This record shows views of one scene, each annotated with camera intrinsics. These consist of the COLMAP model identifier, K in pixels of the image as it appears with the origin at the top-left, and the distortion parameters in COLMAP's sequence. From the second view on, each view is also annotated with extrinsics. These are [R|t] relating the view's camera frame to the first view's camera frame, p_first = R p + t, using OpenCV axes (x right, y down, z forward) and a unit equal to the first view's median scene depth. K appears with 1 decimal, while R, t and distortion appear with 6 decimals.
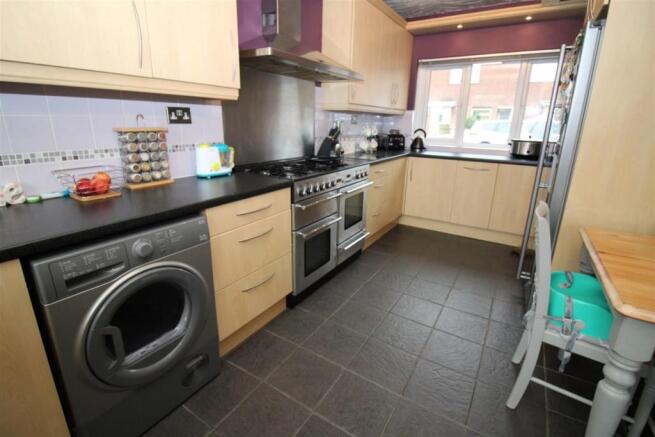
lens RADIAL K [[305.5, 0, 326.8], [0, 305.5, 209.3], [0, 0, 1]] dist [-0.016376, -0.001123]
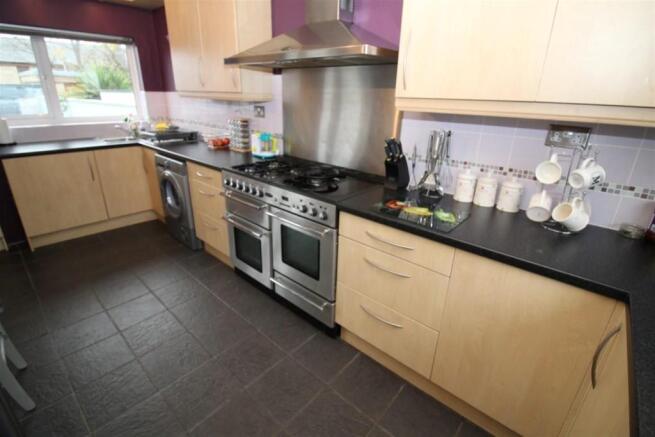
lens RADIAL K [[305.5, 0, 326.8], [0, 305.5, 209.3], [0, 0, 1]] dist [-0.016376, -0.001123]
pose [[-0.153250, 0.327315, -0.932405, 0.843206], [-0.306275, 0.881355, 0.359734, -0.428630], [0.939526, 0.340702, -0.034819, 1.242208]]
